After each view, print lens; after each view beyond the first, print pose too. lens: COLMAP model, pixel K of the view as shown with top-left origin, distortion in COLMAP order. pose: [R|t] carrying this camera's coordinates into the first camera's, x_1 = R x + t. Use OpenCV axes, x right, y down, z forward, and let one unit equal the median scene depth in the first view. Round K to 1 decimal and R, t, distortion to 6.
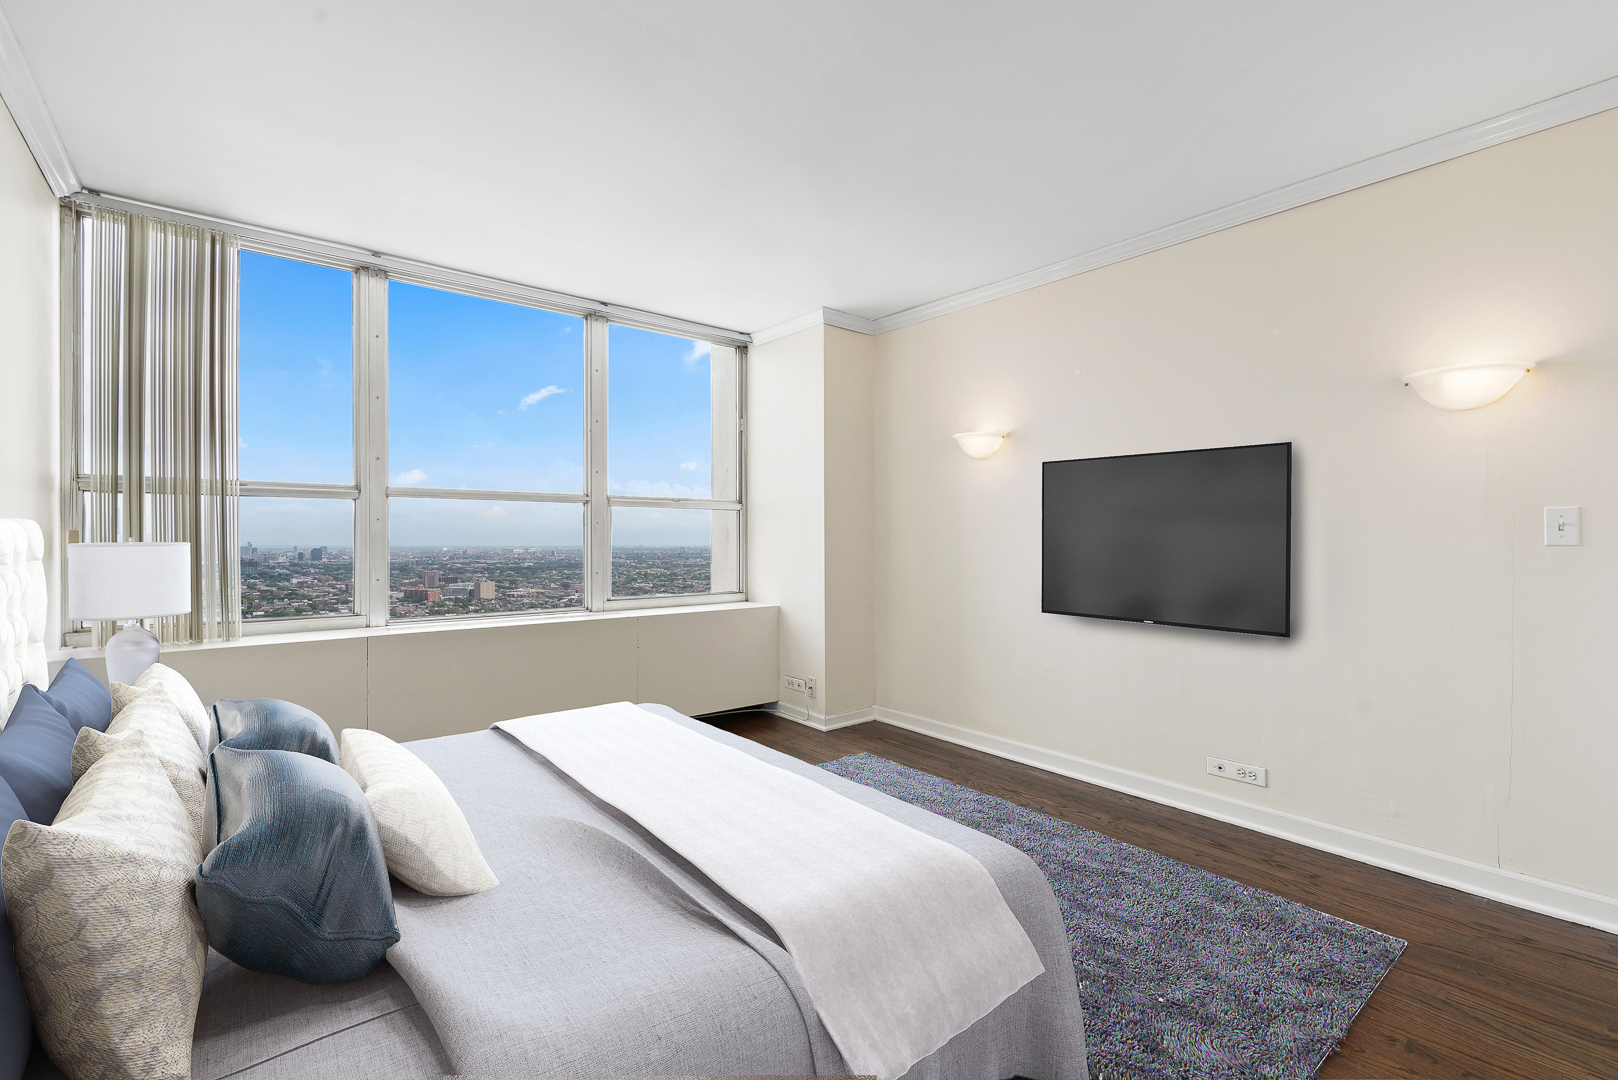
lens RADIAL K [[702.2, 0, 813.4], [0, 702.2, 537.3], [0, 0, 1]] dist [0.001556, -0.000005]
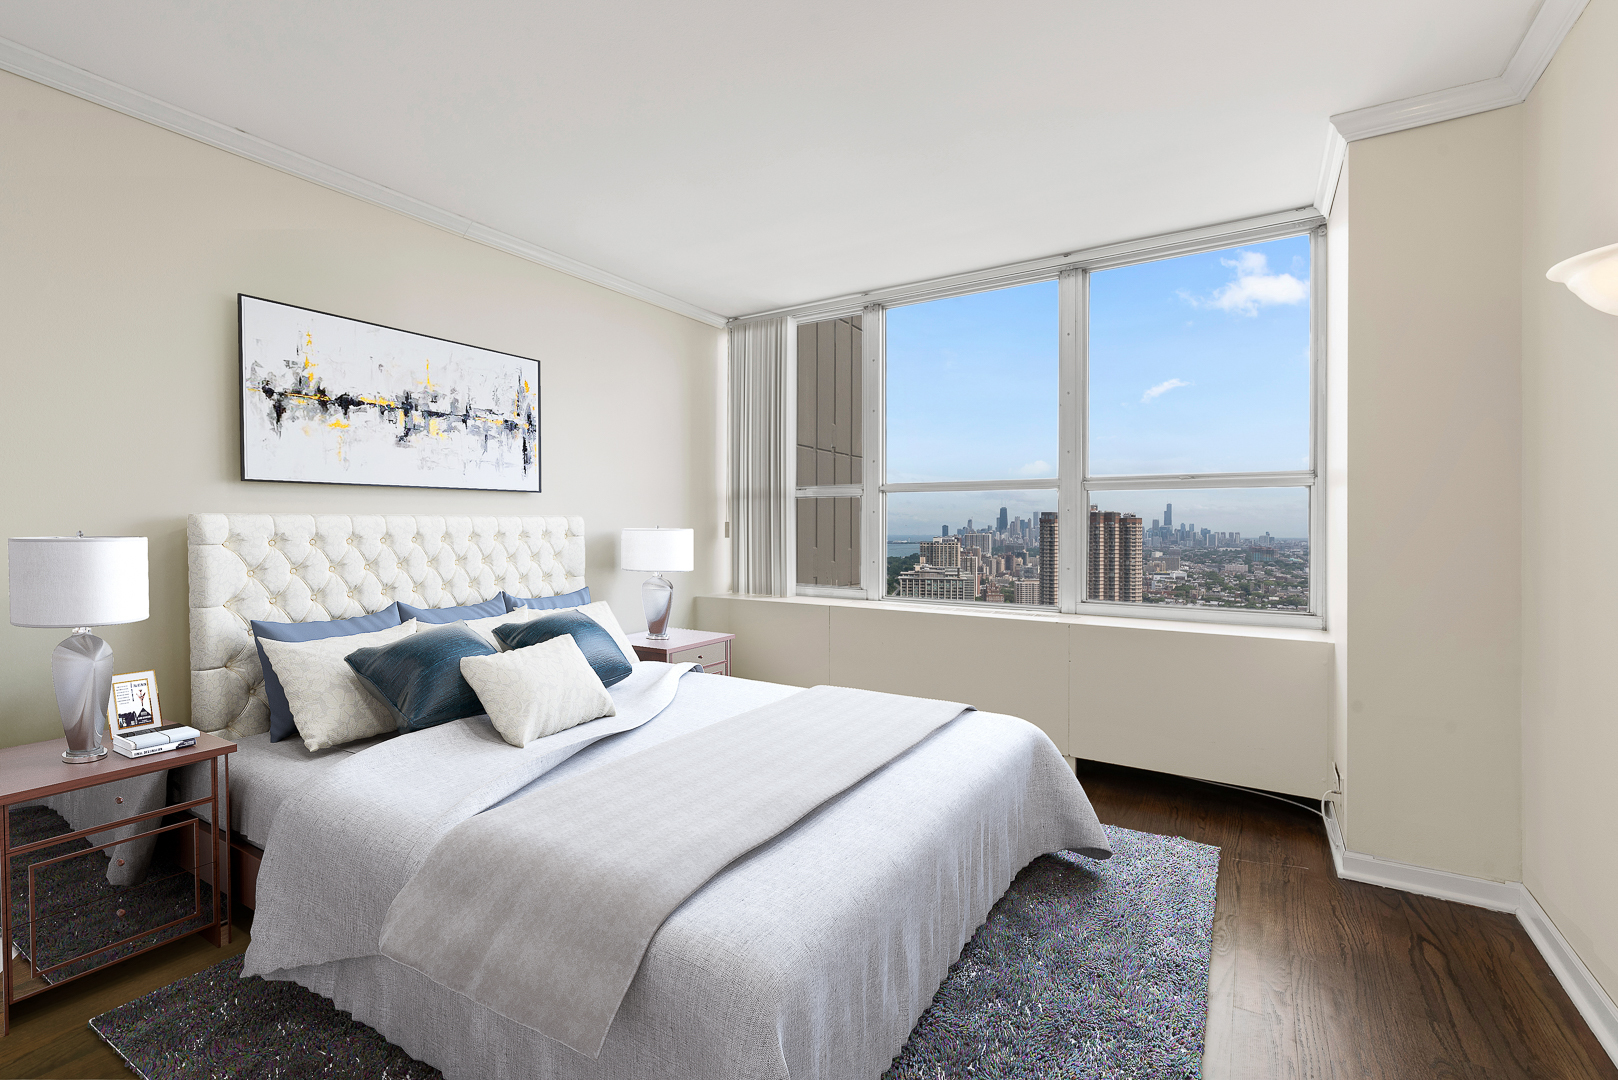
lens RADIAL K [[702.2, 0, 820.3], [0, 702.2, 533.9], [0, 0, 1]] dist [0.001556, -0.000005]
pose [[0.321570, 0.011870, -0.946812, 0.420867], [-0.003043, 0.999929, 0.011503, -0.001789], [0.946881, -0.000818, 0.321583, 0.440353]]
